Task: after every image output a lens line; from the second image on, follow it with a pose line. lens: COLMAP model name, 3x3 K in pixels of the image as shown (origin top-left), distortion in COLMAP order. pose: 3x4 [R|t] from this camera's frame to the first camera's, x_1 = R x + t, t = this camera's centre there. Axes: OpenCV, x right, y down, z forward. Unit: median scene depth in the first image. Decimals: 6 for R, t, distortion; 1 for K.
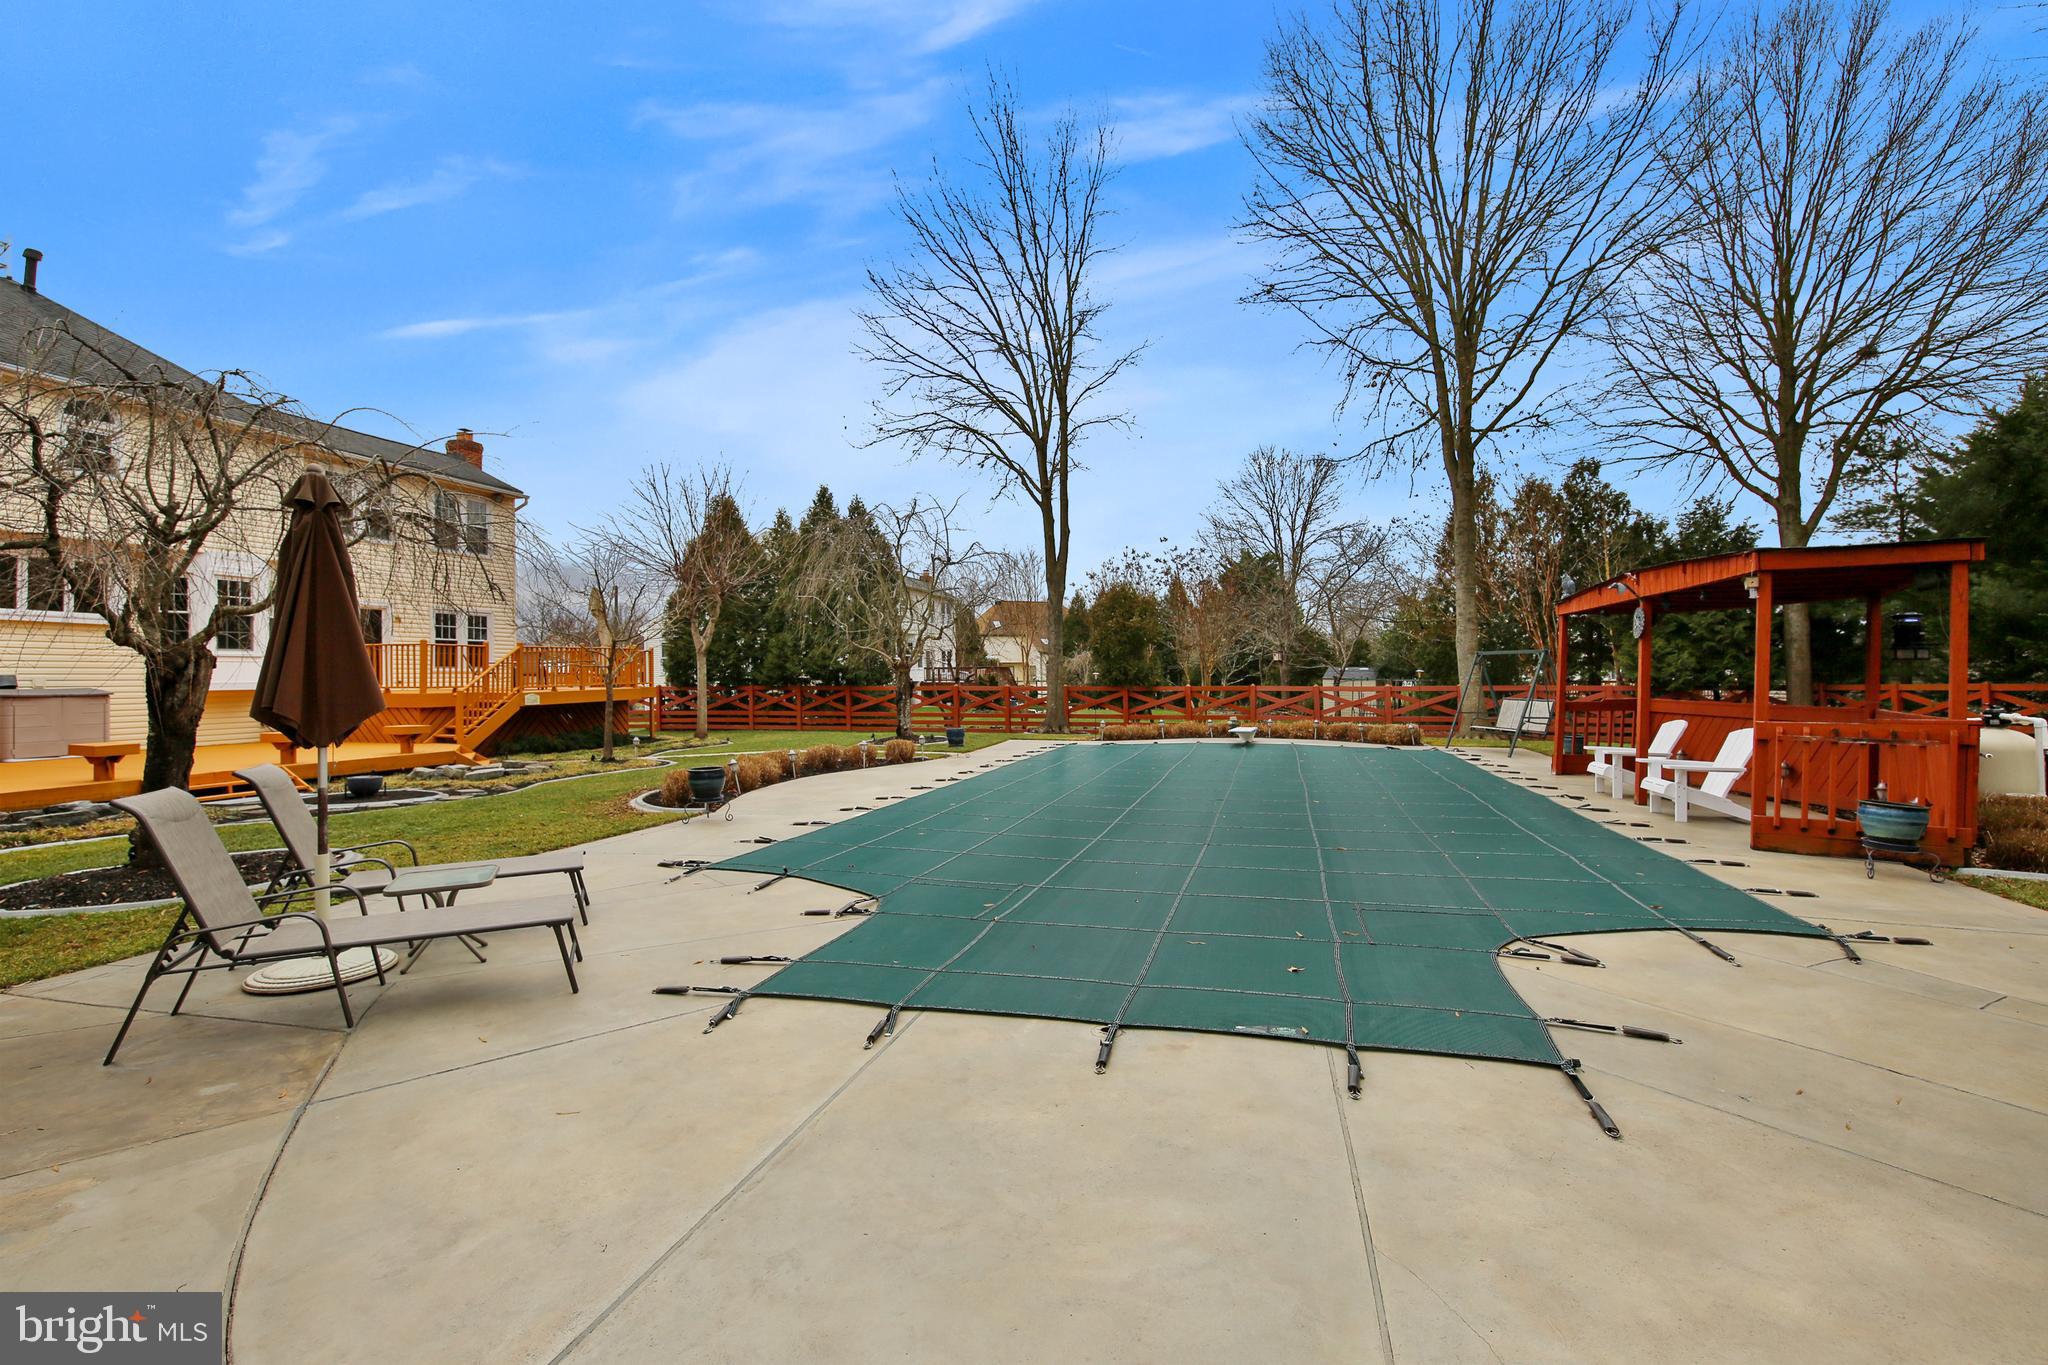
lens RADIAL K [[872.7, 0, 1025.5], [0, 872.7, 678.0], [0, 0, 1]] dist [0.000489, 0.000170]
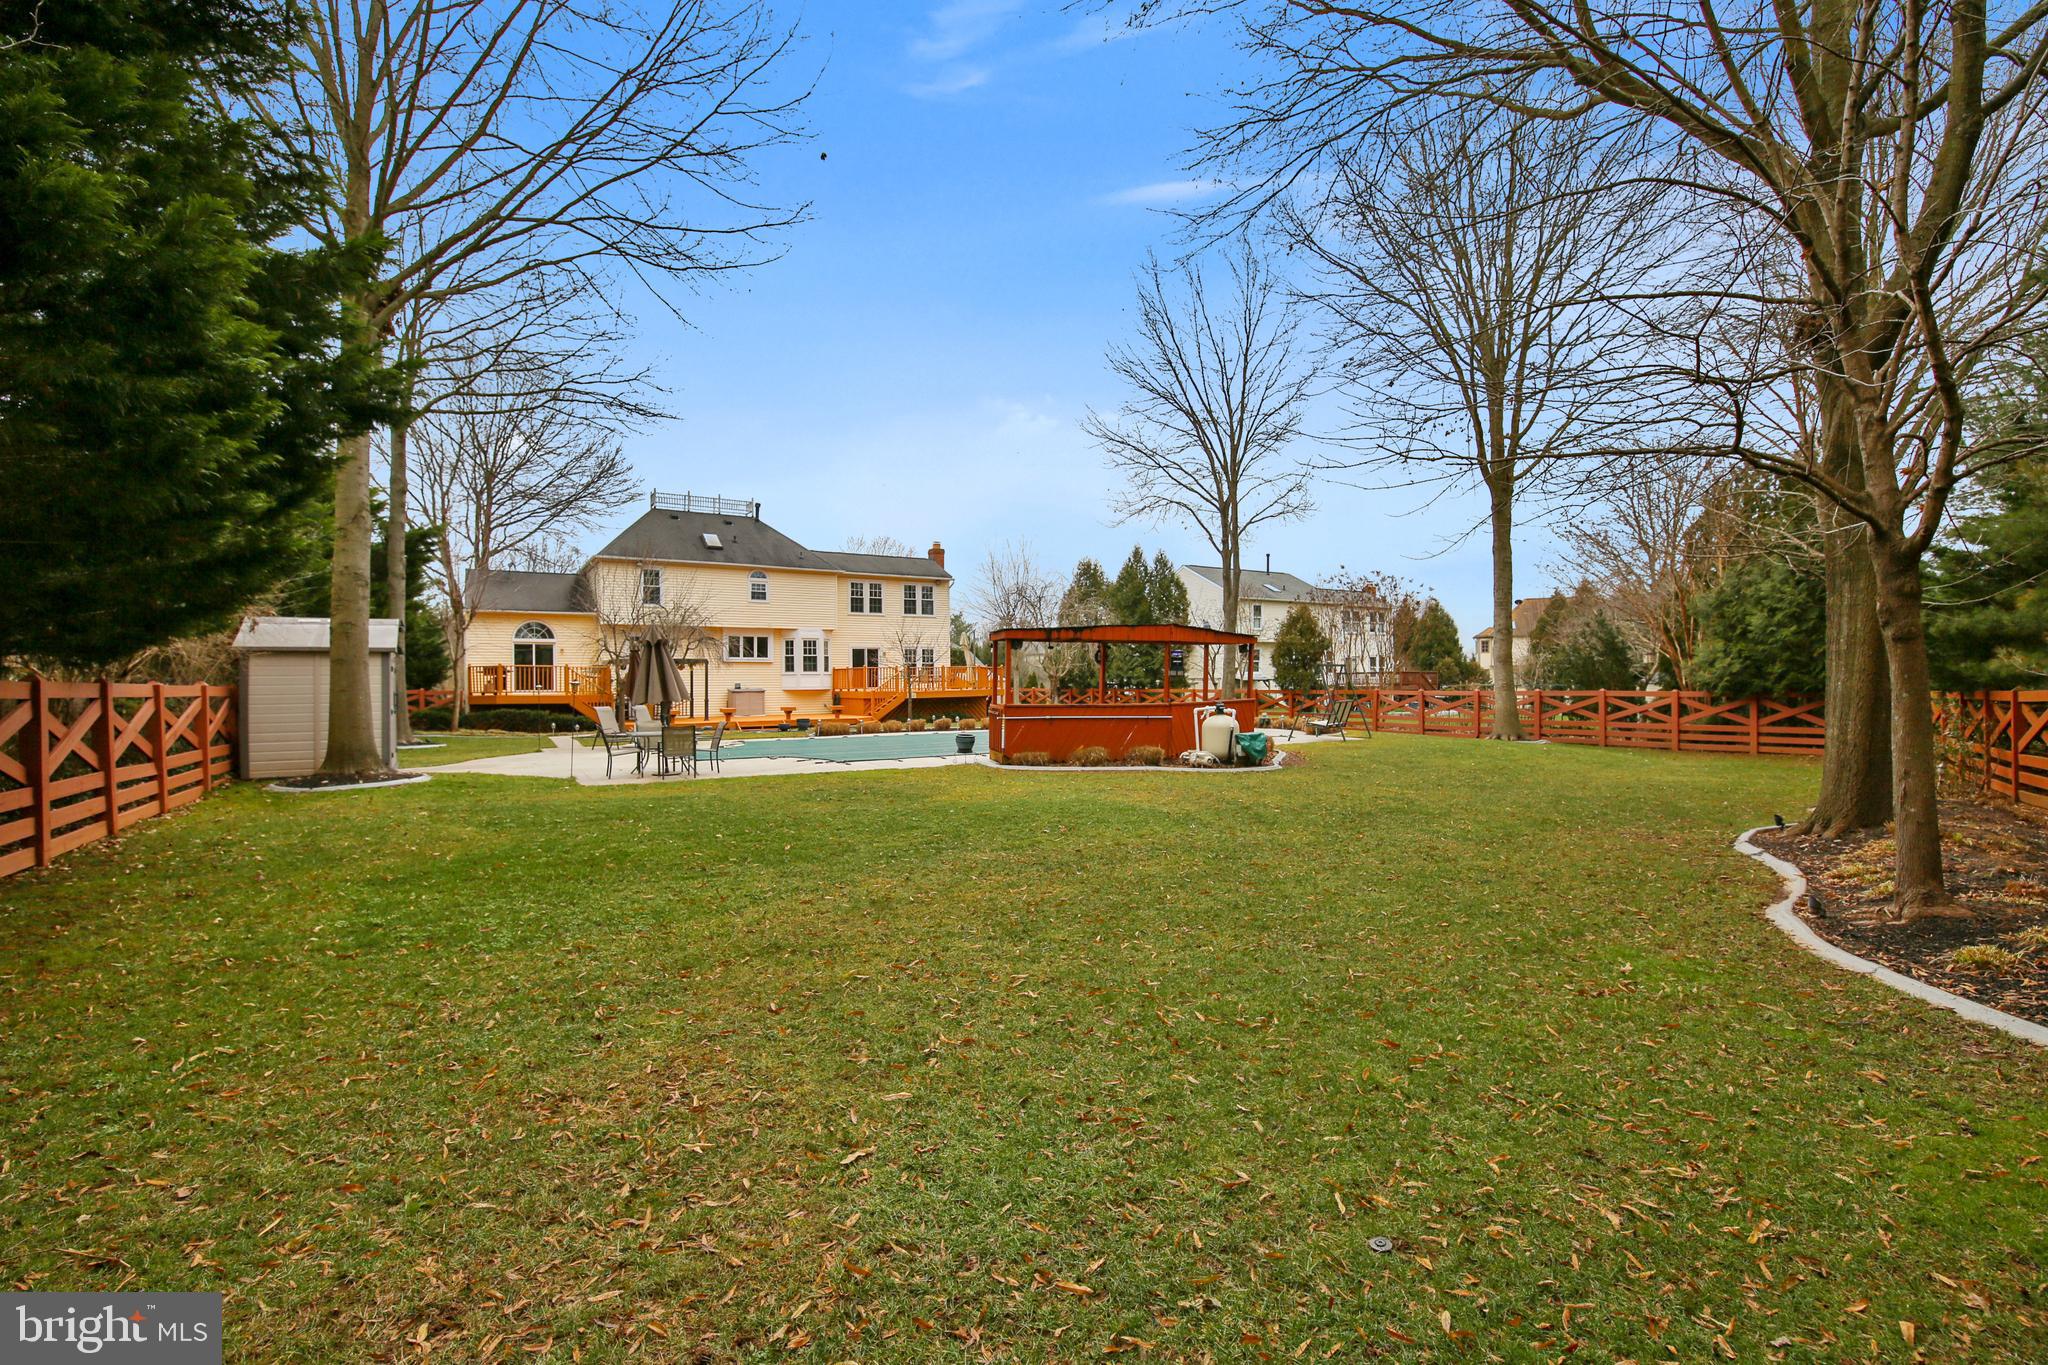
lens RADIAL K [[879.5, 0, 1020.9], [0, 879.5, 685.4], [0, 0, 1]] dist [-0.000907, -0.009857]
pose [[0.737239, 0.003166, -0.675625, 0.746092], [0.000996, 0.999983, 0.005772, -0.006756], [0.675632, -0.004928, 0.737223, -0.214554]]
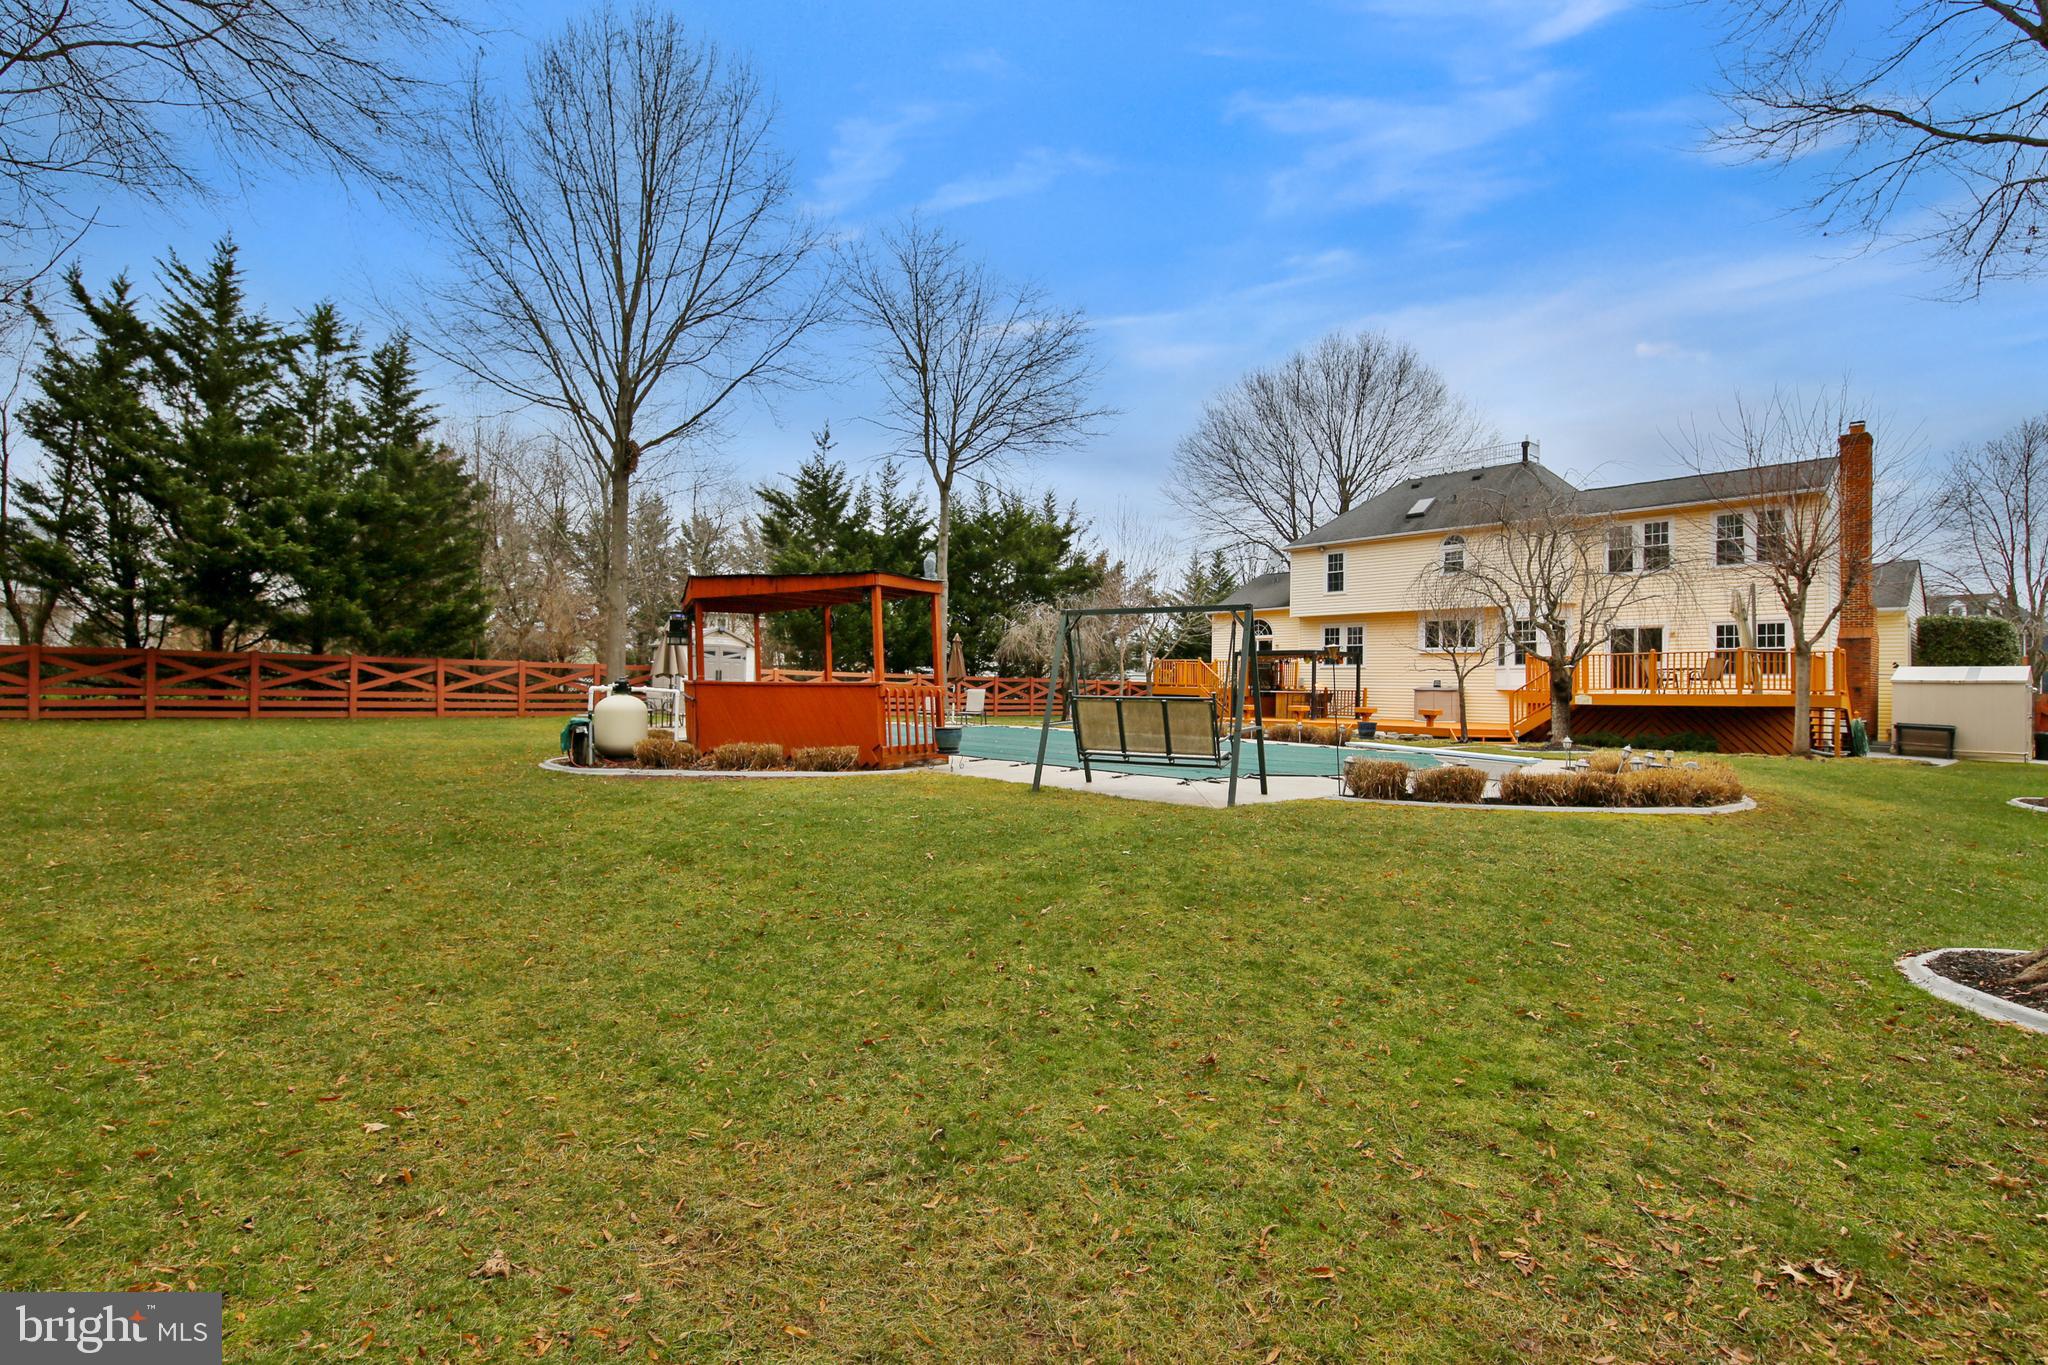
lens RADIAL K [[909.1, 0, 1029.3], [0, 909.1, 678.6], [0, 0, 1]] dist [-0.021652, 0.000136]
pose [[-0.538385, -0.010043, -0.842639, 0.706527], [-0.014664, 0.999889, -0.002548, 0.007863], [0.842572, 0.010984, -0.538472, 0.833413]]
